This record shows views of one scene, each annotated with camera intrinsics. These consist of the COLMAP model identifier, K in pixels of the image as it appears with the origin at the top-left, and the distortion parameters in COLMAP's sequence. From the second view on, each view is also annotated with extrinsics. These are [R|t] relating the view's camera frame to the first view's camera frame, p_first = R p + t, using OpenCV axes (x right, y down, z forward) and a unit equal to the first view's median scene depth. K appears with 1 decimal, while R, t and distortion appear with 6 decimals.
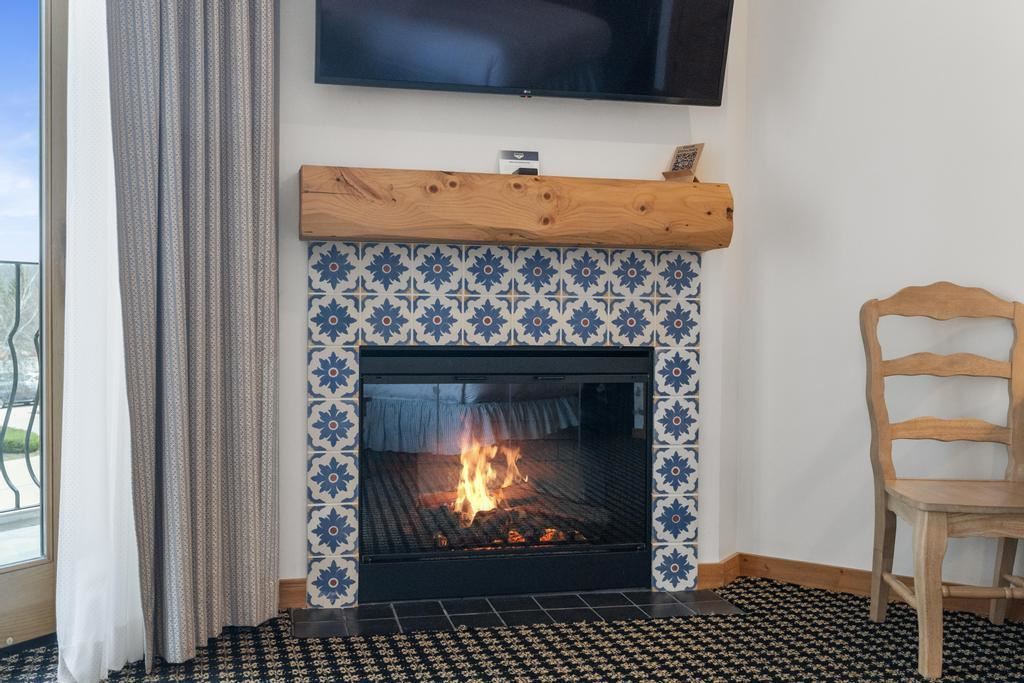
lens RADIAL K [[1008.0, 0, 516.8], [0, 1008.0, 334.2], [0, 0, 1]] dist [-0.010725, 0.000000]
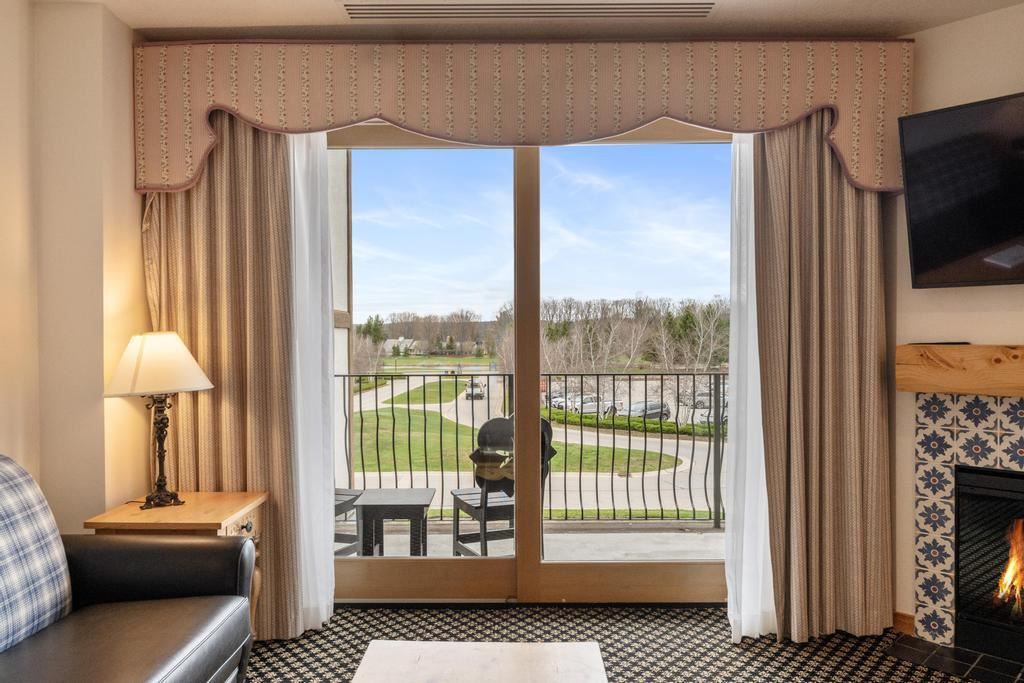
lens RADIAL K [[722.8, 0, 509.2], [0, 722.8, 347.5], [0, 0, 1]] dist [0.003284, -0.000555]
pose [[0.525921, 0.000649, -0.850533, 0.383455], [-0.010610, 0.999927, -0.005797, -0.141654], [0.850467, 0.012073, 0.525890, -0.077229]]
